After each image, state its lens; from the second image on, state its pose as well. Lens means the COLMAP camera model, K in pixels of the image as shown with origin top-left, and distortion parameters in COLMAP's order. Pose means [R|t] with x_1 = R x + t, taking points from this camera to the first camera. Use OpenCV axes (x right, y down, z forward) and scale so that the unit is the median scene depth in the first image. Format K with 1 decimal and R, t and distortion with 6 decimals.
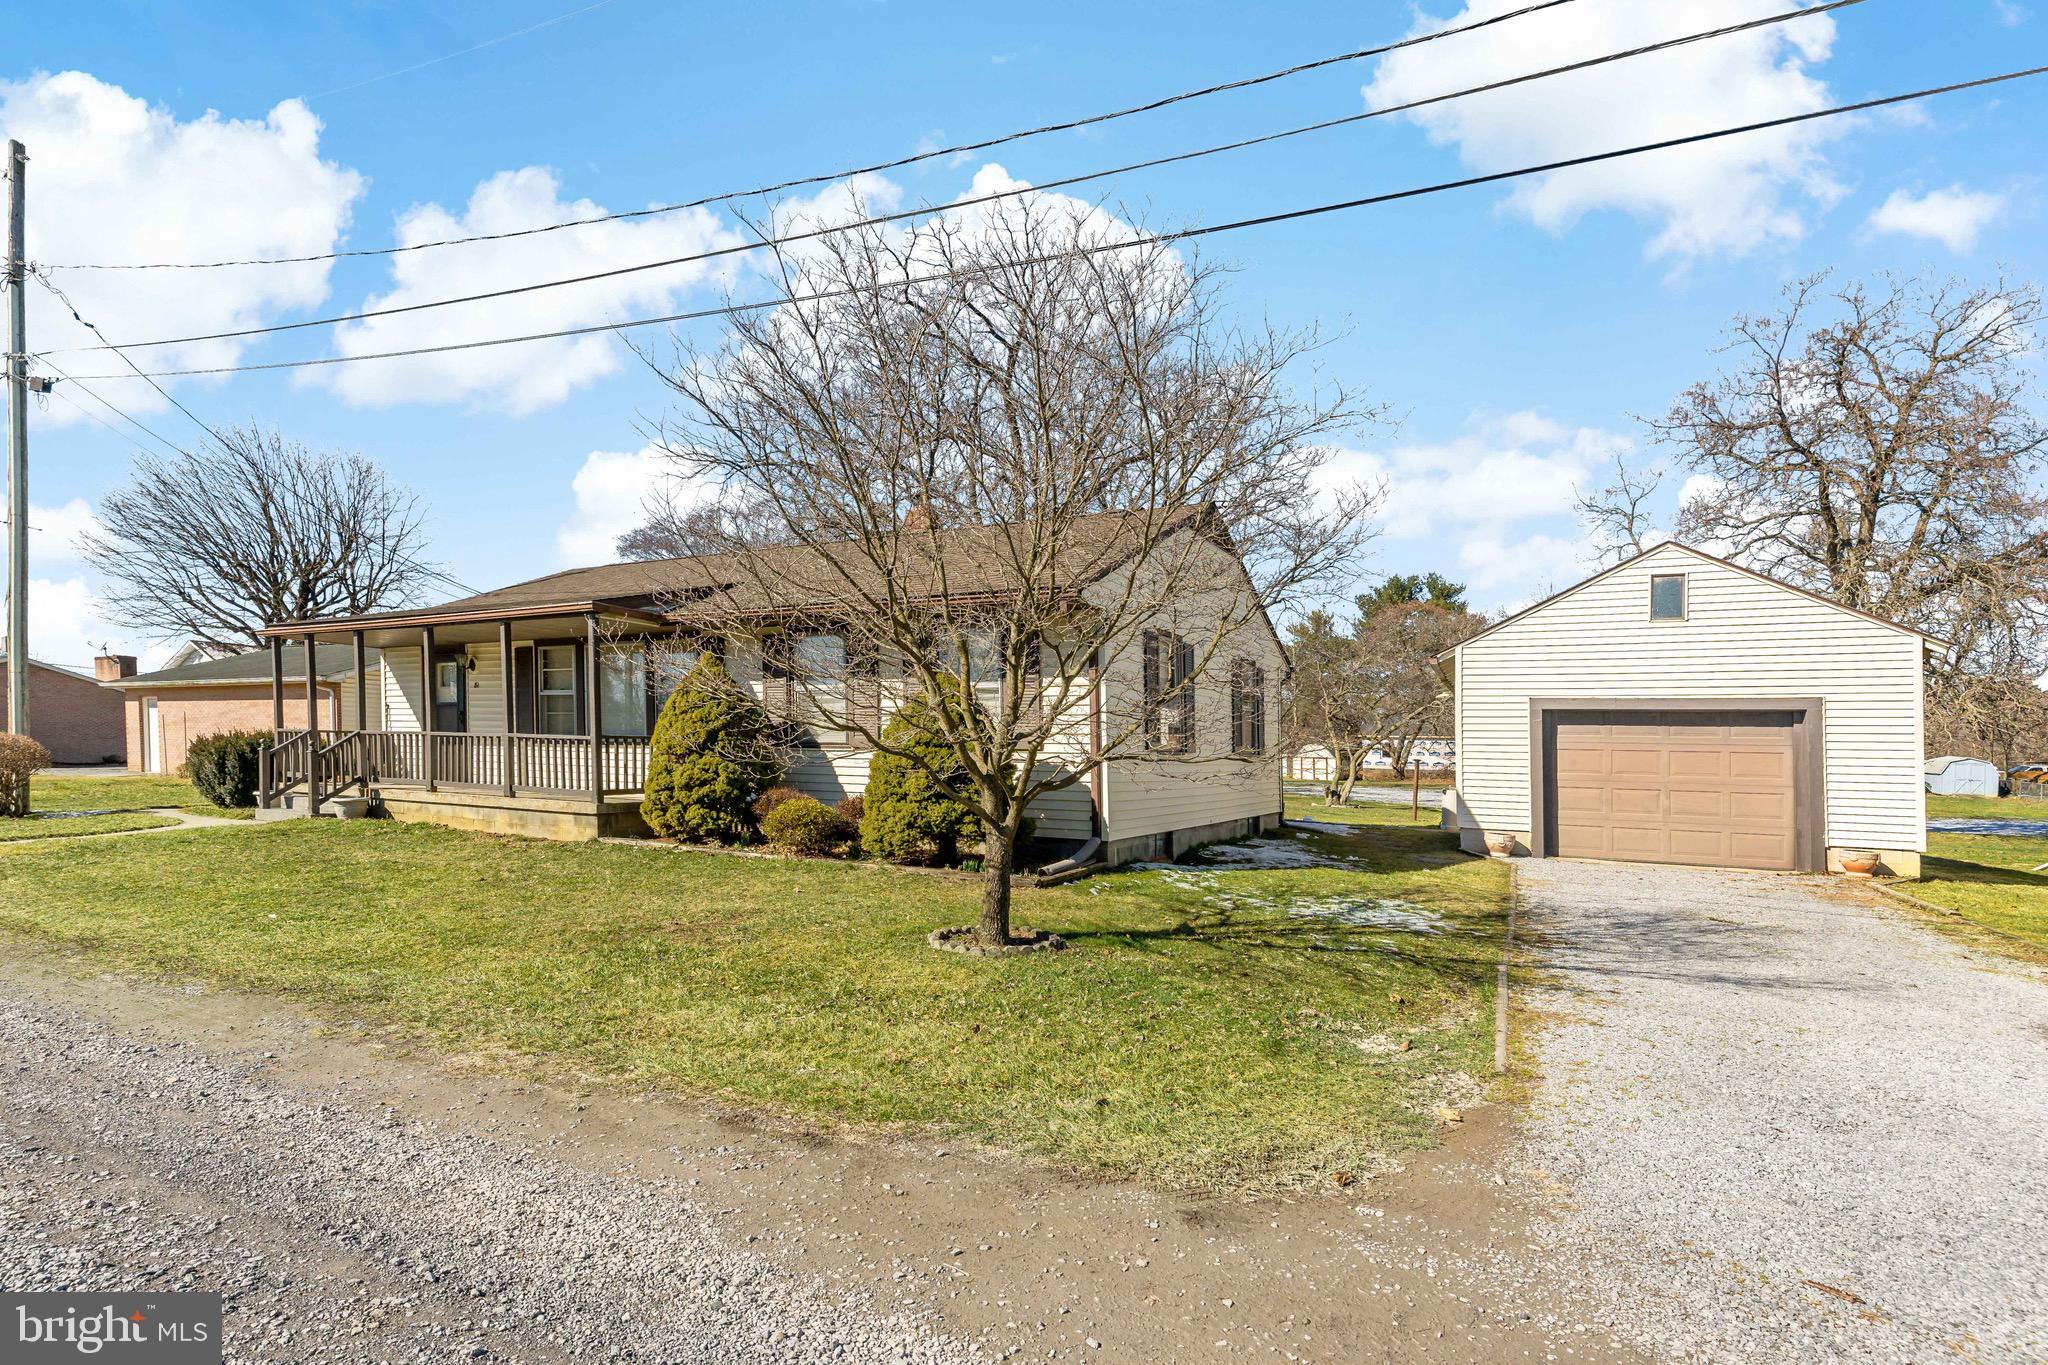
lens RADIAL K [[991.4, 0, 1013.3], [0, 991.4, 699.8], [0, 0, 1]] dist [0.001652, -0.000908]
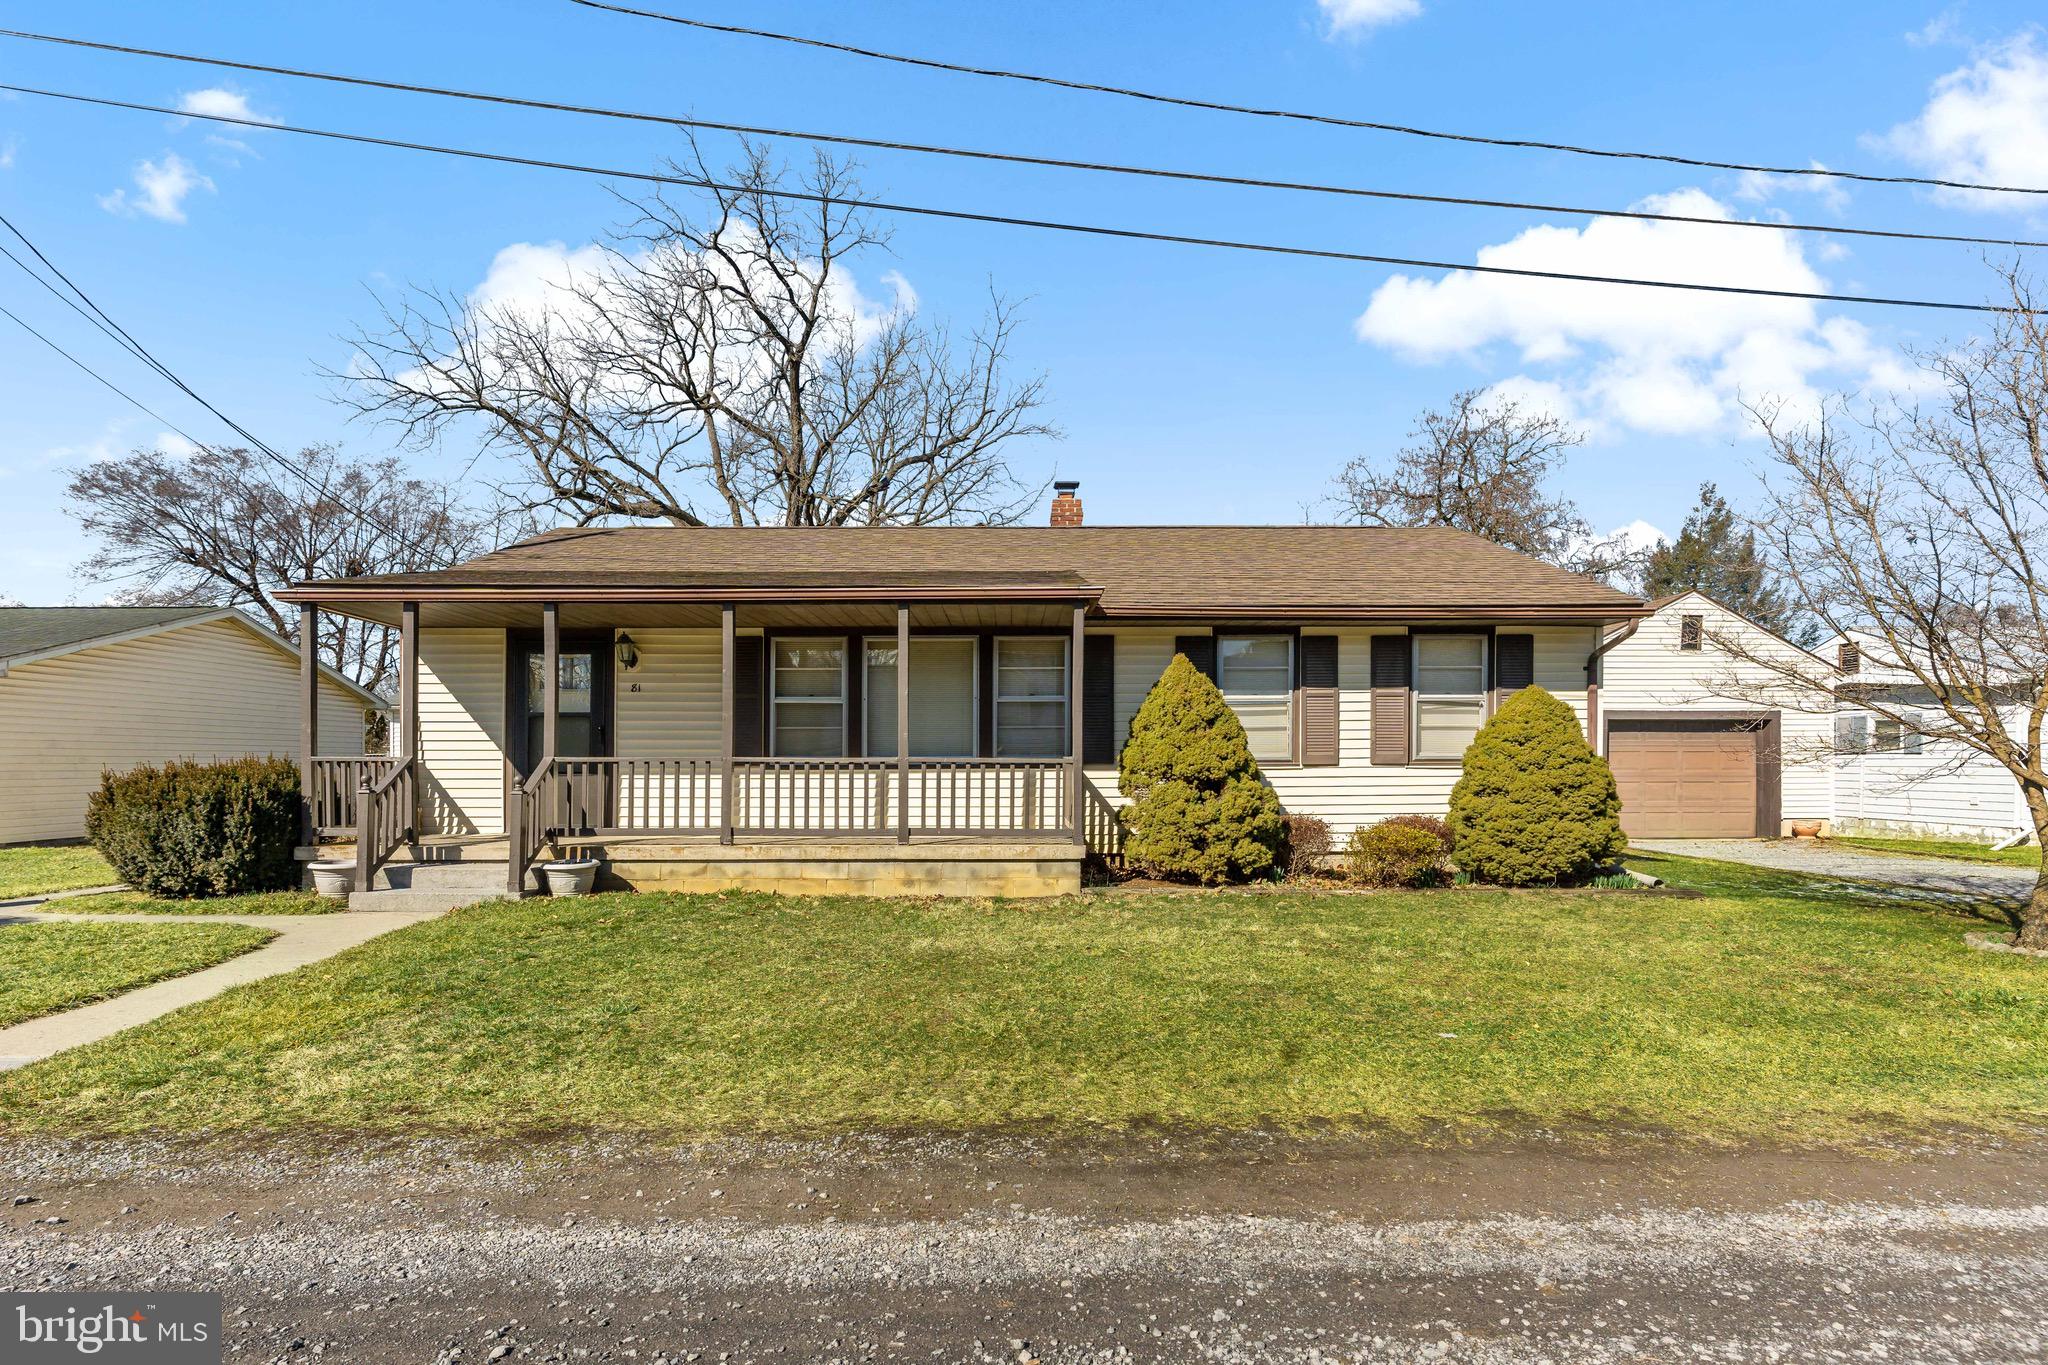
lens RADIAL K [[991.4, 0, 951.0], [0, 991.4, 687.5], [0, 0, 1]] dist [0.001652, -0.000908]
pose [[0.873584, 0.012321, 0.486518, -0.764873], [-0.005602, 0.999868, -0.015264, -0.006248], [-0.486642, 0.010609, 0.873537, 0.316105]]
